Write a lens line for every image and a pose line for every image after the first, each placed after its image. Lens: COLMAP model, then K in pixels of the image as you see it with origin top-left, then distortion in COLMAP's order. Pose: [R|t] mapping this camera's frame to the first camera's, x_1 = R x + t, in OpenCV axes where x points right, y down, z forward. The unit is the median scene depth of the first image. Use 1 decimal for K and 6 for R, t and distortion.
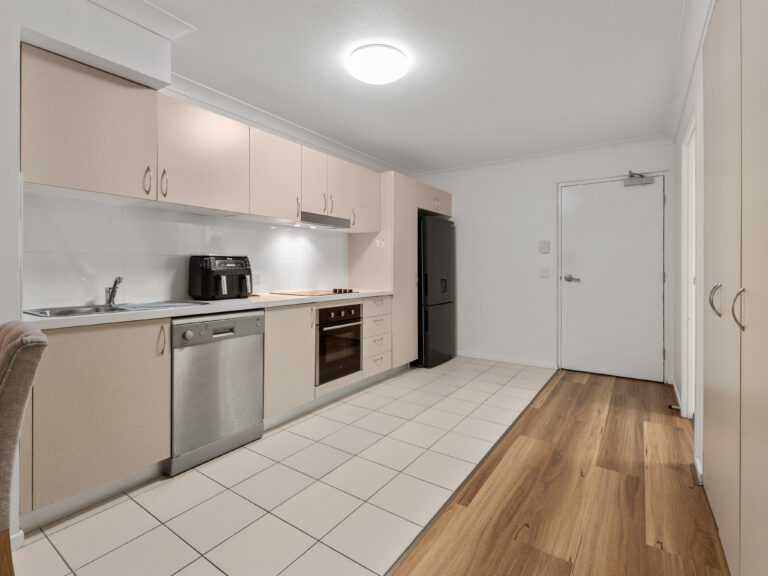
lens RADIAL K [[372.6, 0, 382.9], [0, 372.6, 269.2], [0, 0, 1]] dist [0.000560, -0.000438]
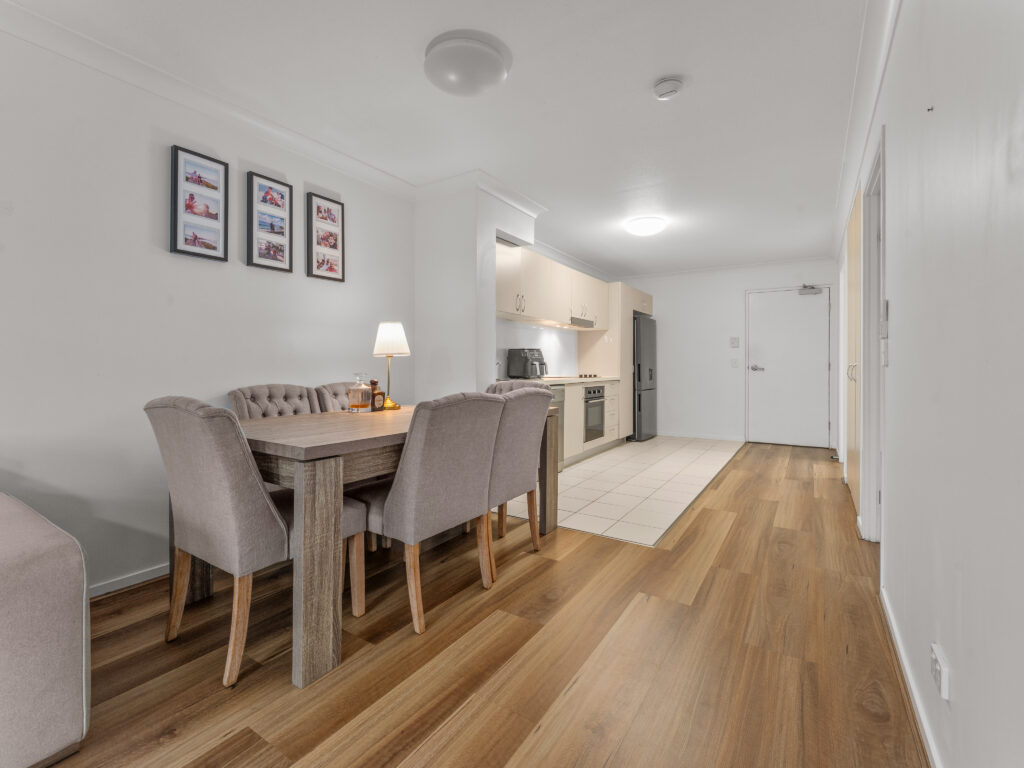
lens RADIAL K [[462.8, 0, 514.4], [0, 462.8, 364.9], [0, 0, 1]] dist [-0.001115, -0.000030]
pose [[0.999447, 0.002241, 0.033167, -0.418554], [-0.002211, 0.999997, -0.000952, 0.021484], [-0.033169, 0.000878, 0.999449, -0.607143]]
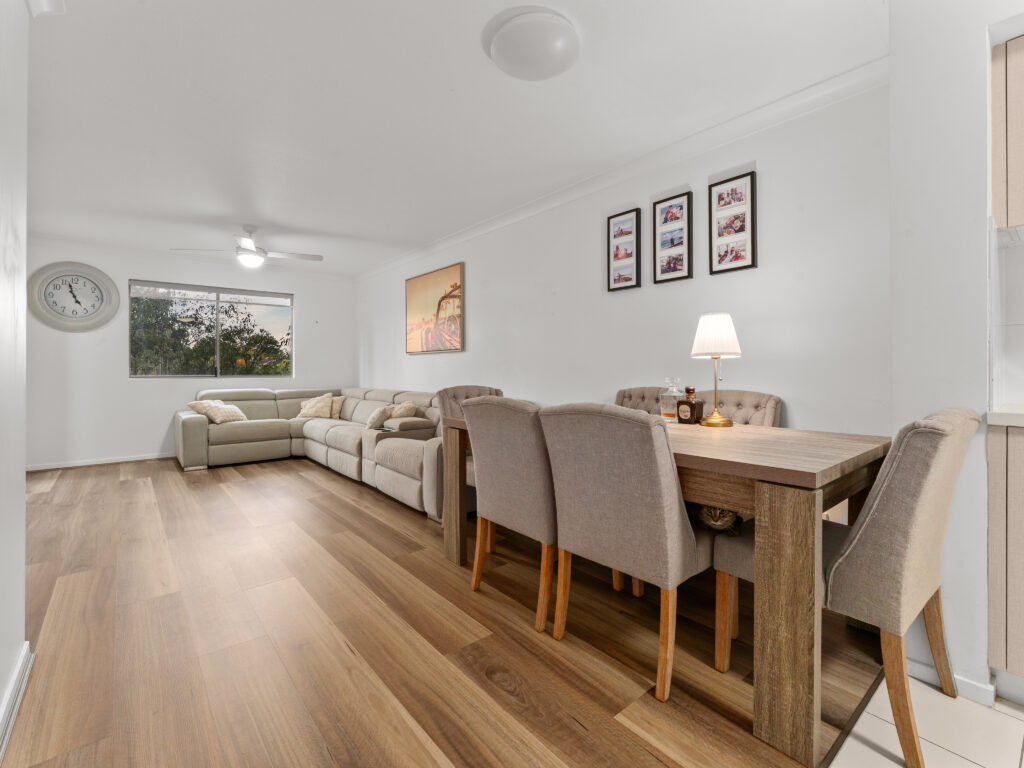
lens RADIAL K [[465.8, 0, 512.8], [0, 465.8, 371.3], [0, 0, 1]] dist [-0.000722, -0.000060]
pose [[-0.265738, -0.001362, -0.964044, 0.091779], [-0.000744, 0.999999, -0.001208, 0.025638], [0.964045, 0.000396, -0.265739, 0.135562]]
